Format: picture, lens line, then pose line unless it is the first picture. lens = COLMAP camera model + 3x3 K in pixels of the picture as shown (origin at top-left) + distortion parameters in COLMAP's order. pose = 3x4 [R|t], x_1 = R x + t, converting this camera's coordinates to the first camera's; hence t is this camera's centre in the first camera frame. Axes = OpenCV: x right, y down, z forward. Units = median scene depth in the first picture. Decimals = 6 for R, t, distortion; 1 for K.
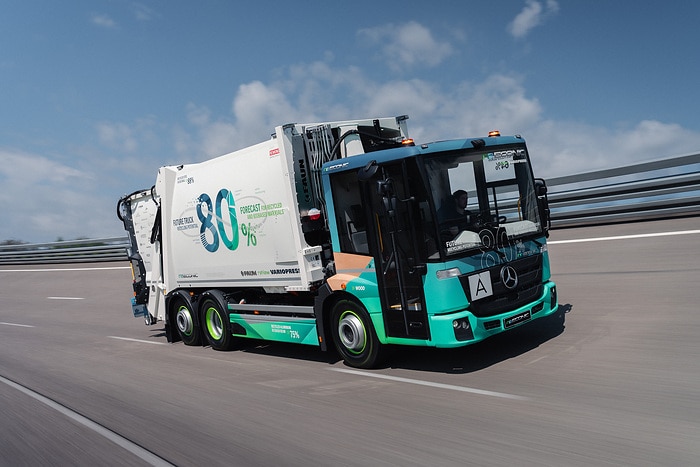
lens RADIAL K [[714.0, 0, 351.4], [0, 714.0, 237.1], [0, 0, 1]] dist [-0.021752, 0.000000]
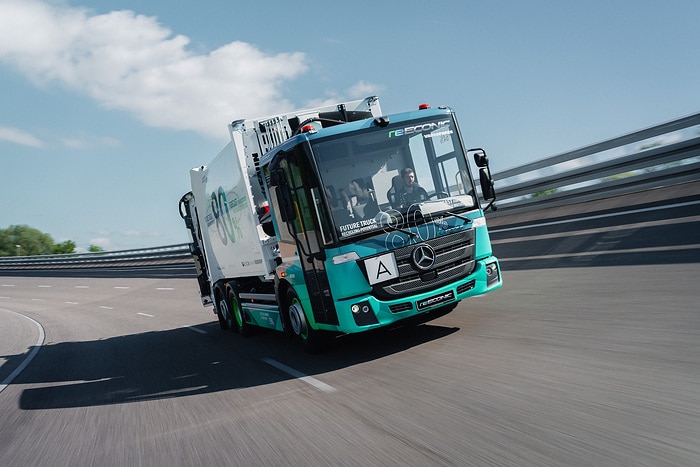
lens RADIAL K [[714.0, 0, 348.3], [0, 714.0, 230.2], [0, 0, 1]] dist [-0.021752, 0.000000]
pose [[0.953608, -0.070607, -0.292655, 0.344510], [0.076846, 0.996994, 0.009863, 0.002436], [0.291079, -0.031895, 0.956167, 0.044931]]
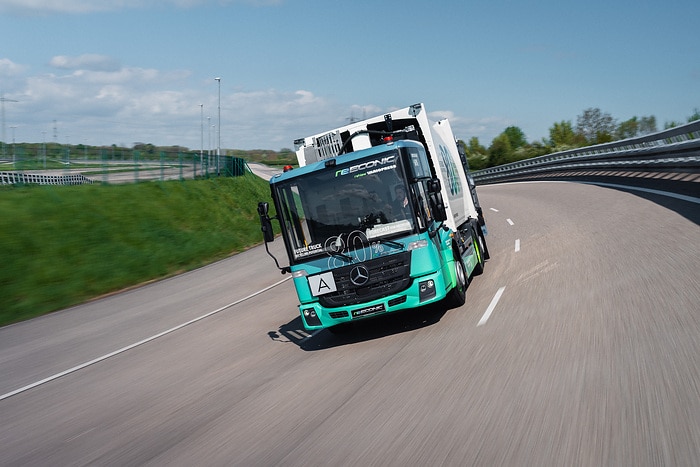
lens RADIAL K [[714.0, 0, 352.8], [0, 714.0, 235.6], [0, 0, 1]] dist [-0.021752, 0.000000]
pose [[0.622853, 0.030915, -0.781728, 0.959075], [0.119489, 0.983737, 0.134108, -0.142159], [0.773160, -0.176937, 0.609029, 0.239313]]
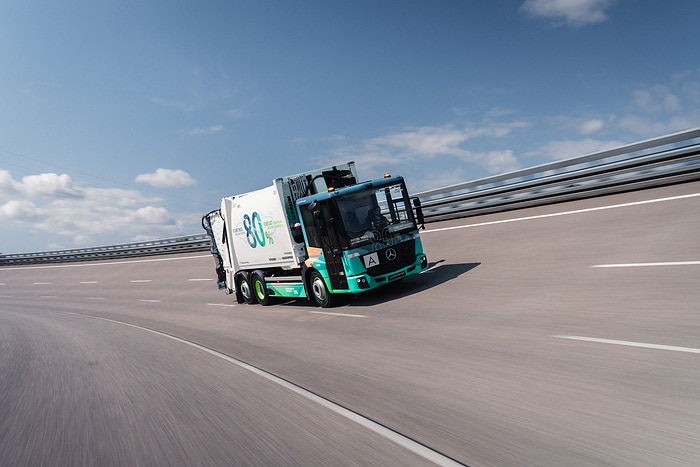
lens RADIAL K [[714.0, 0, 352.0], [0, 714.0, 231.5], [0, 0, 1]] dist [-0.021752, 0.000000]
pose [[0.985310, -0.077403, -0.152226, 0.349153], [0.083012, 0.996072, 0.030830, -0.060466], [0.149242, -0.043013, 0.987865, -0.754328]]
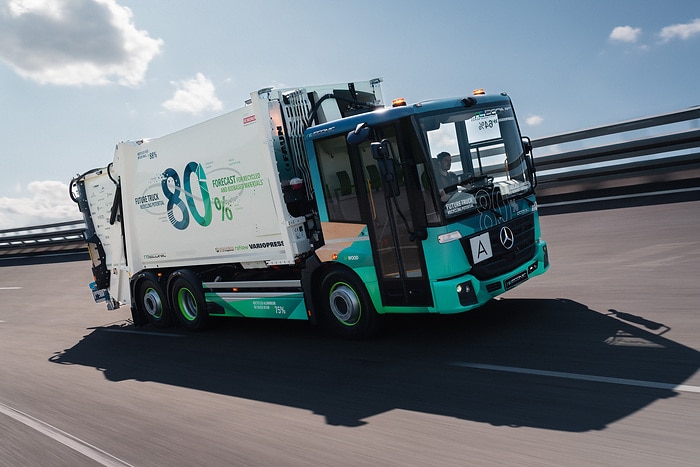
lens RADIAL K [[714.0, 0, 347.9], [0, 714.0, 237.9], [0, 0, 1]] dist [-0.021752, 0.000000]
pose [[0.995096, -0.052300, 0.083954, -0.065013], [0.049007, 0.997964, 0.040817, 0.004918], [-0.085918, -0.036503, 0.995633, 0.039980]]
